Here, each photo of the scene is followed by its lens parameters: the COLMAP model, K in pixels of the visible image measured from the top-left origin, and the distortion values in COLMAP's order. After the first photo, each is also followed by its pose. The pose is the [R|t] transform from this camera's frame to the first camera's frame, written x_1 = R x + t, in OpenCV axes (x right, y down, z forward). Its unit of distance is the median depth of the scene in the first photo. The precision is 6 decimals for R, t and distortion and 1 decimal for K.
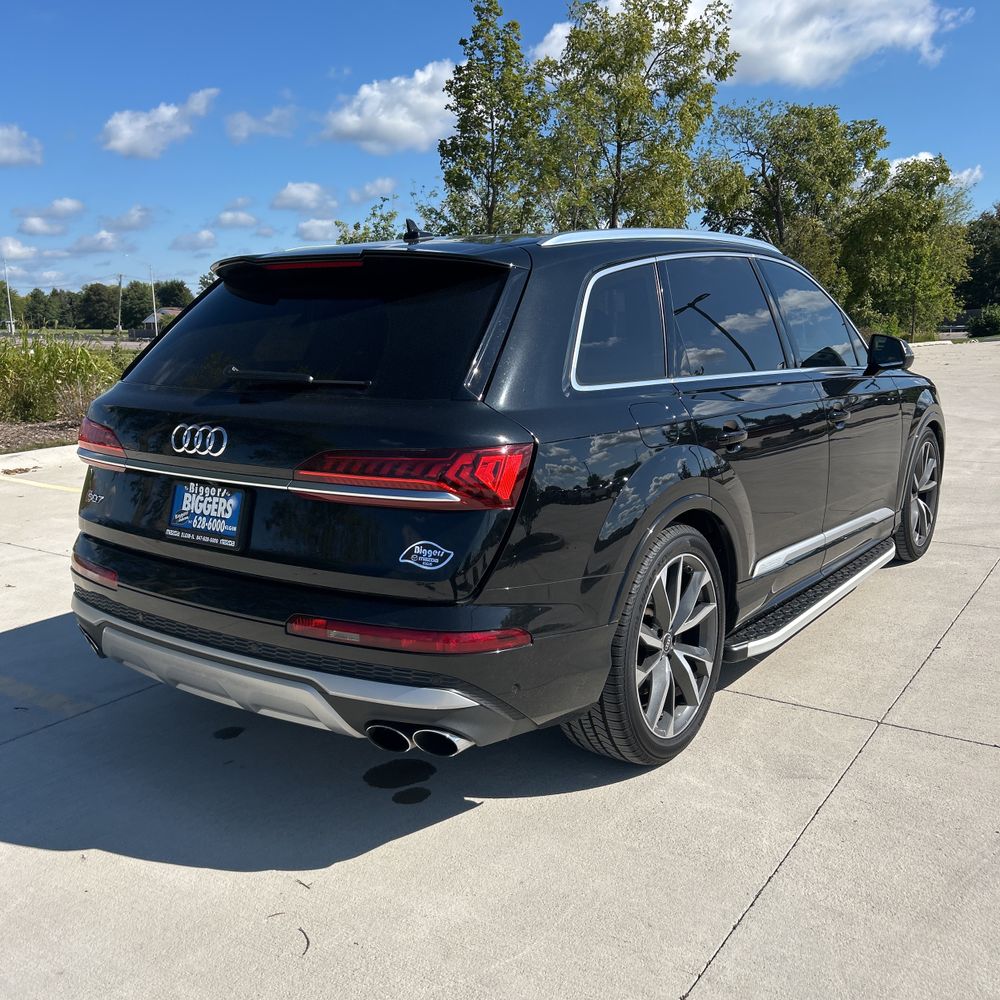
lens RADIAL K [[1047.0, 0, 494.5], [0, 1047.0, 496.4], [0, 0, 1]] dist [0.026765, 0.000000]
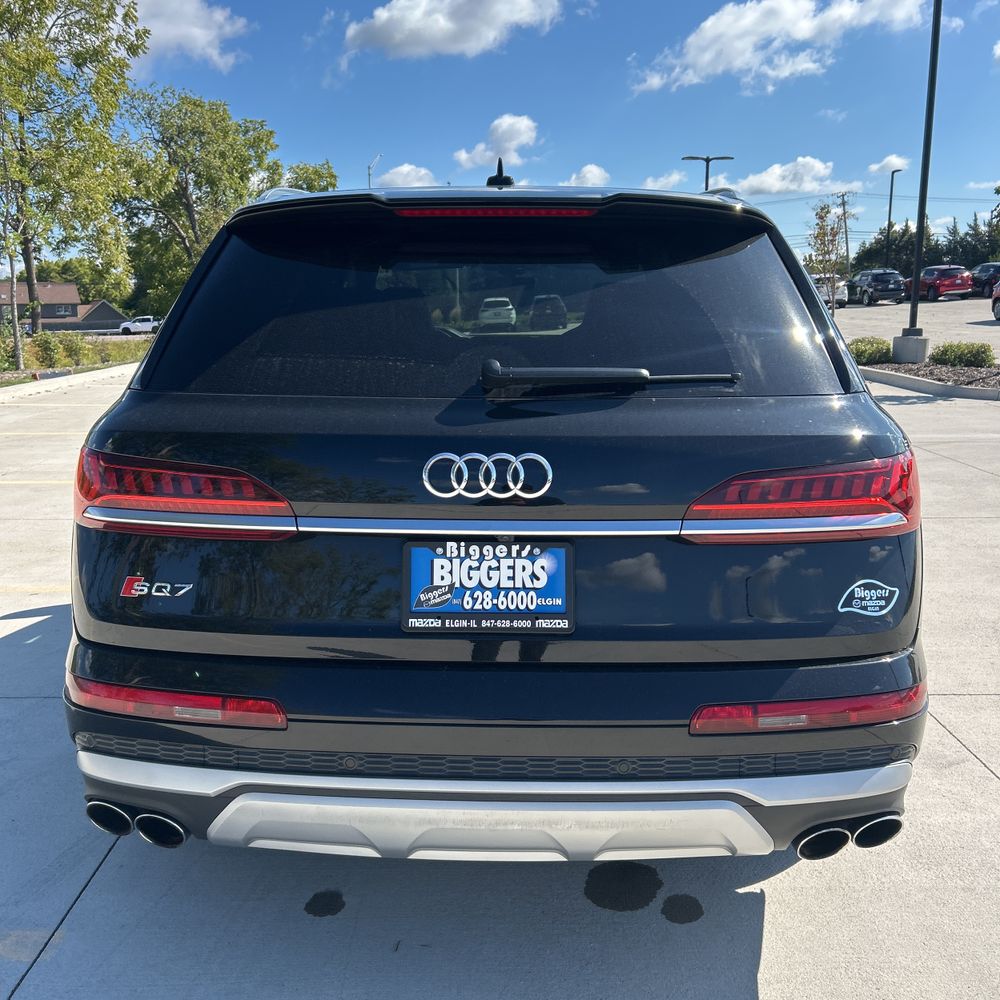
lens RADIAL K [[1047.0, 0, 499.1], [0, 1047.0, 503.0], [0, 0, 1]] dist [0.026765, 0.000000]
pose [[0.823212, -0.095364, 0.559667, -0.634196], [0.090815, 0.995217, 0.035999, -0.058677], [-0.560423, 0.021192, 0.827935, 0.446041]]
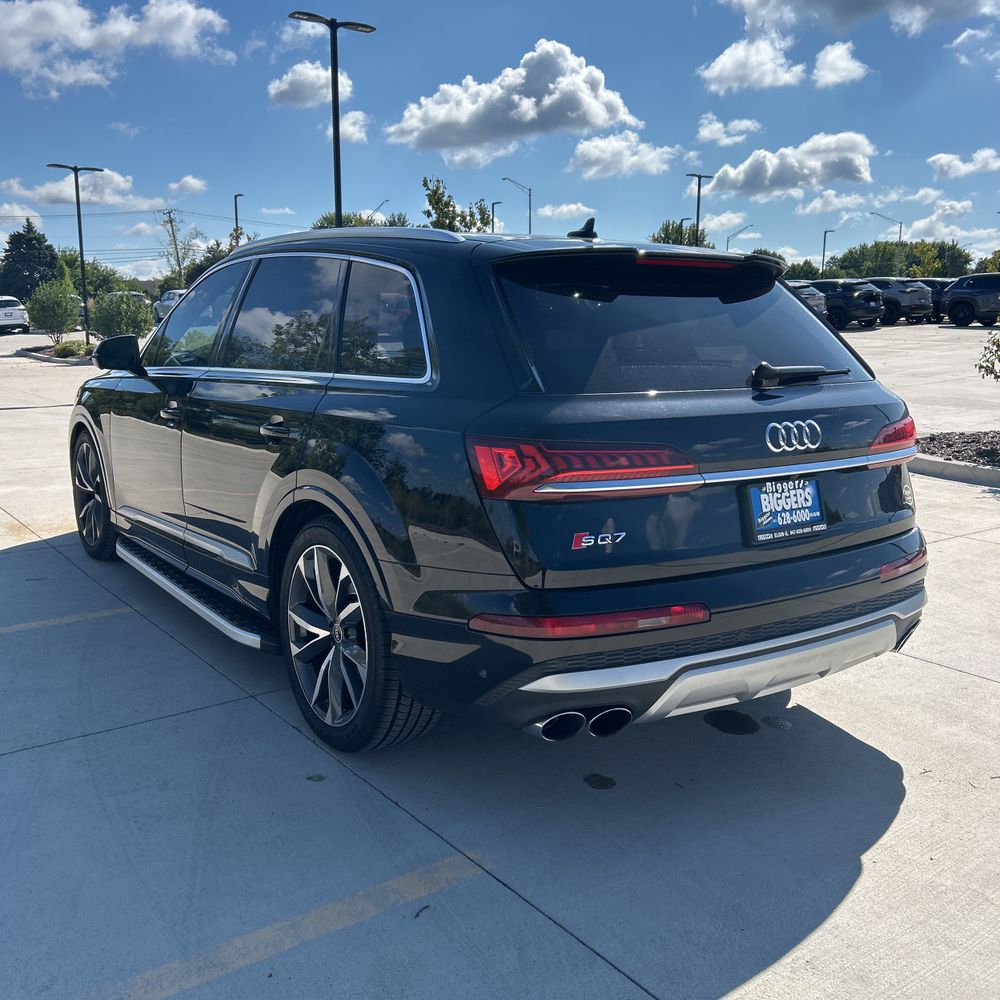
lens RADIAL K [[1047.0, 0, 494.1], [0, 1047.0, 500.6], [0, 0, 1]] dist [0.026765, 0.000000]
pose [[0.327506, -0.148207, 0.933153, -1.319149], [0.156559, 0.982481, 0.101095, -0.138832], [-0.931788, 0.112984, 0.344972, 0.910703]]
